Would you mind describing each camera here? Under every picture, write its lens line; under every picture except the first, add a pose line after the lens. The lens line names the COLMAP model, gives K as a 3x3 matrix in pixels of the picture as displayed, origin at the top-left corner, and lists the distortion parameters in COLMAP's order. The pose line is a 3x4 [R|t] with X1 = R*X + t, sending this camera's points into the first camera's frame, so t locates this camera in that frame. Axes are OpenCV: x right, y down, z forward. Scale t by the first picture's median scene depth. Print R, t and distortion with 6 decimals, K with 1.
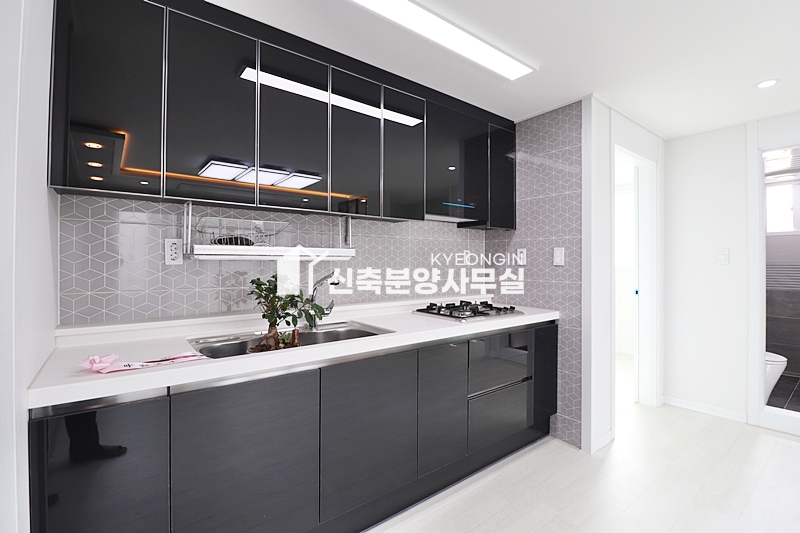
lens RADIAL K [[372.0, 0, 411.6], [0, 372.0, 261.2], [0, 0, 1]] dist [-0.013826, -0.000694]
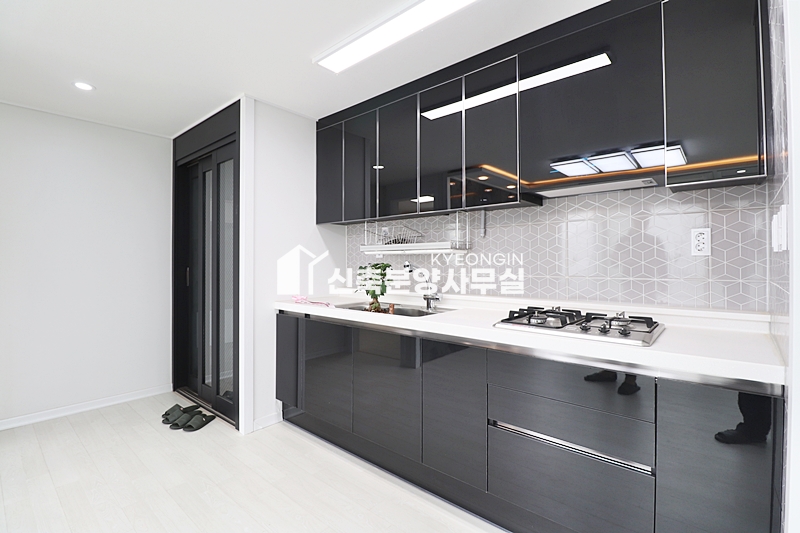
lens RADIAL K [[372.0, 0, 414.2], [0, 372.0, 259.5], [0, 0, 1]] dist [-0.013826, -0.000694]
pose [[0.195513, 0.000688, -0.980701, 0.718569], [0.016134, 0.999862, 0.003918, 0.009558], [0.980568, -0.016588, 0.195475, 0.551858]]
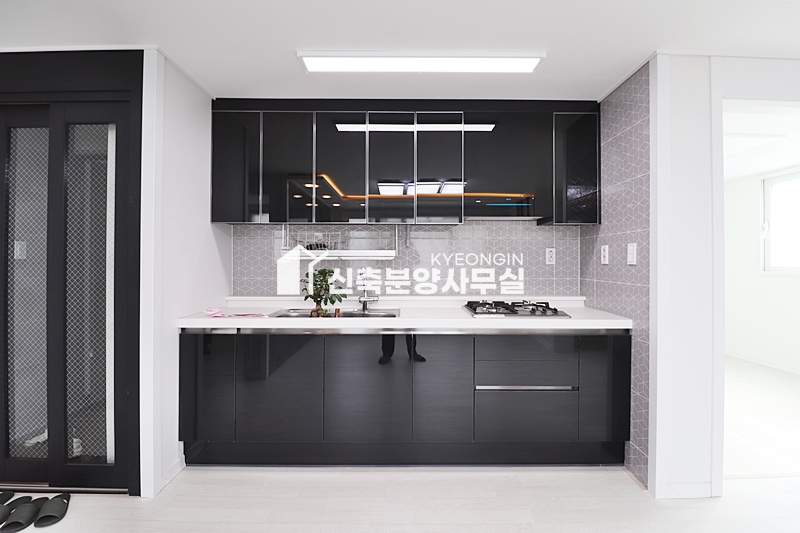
lens RADIAL K [[372.0, 0, 396.1], [0, 372.0, 261.1], [0, 0, 1]] dist [-0.013826, -0.000694]
pose [[0.782420, -0.000431, -0.622750, 0.503165], [0.002281, 0.999995, 0.002174, 0.000395], [0.622746, -0.003122, 0.782418, 0.020411]]
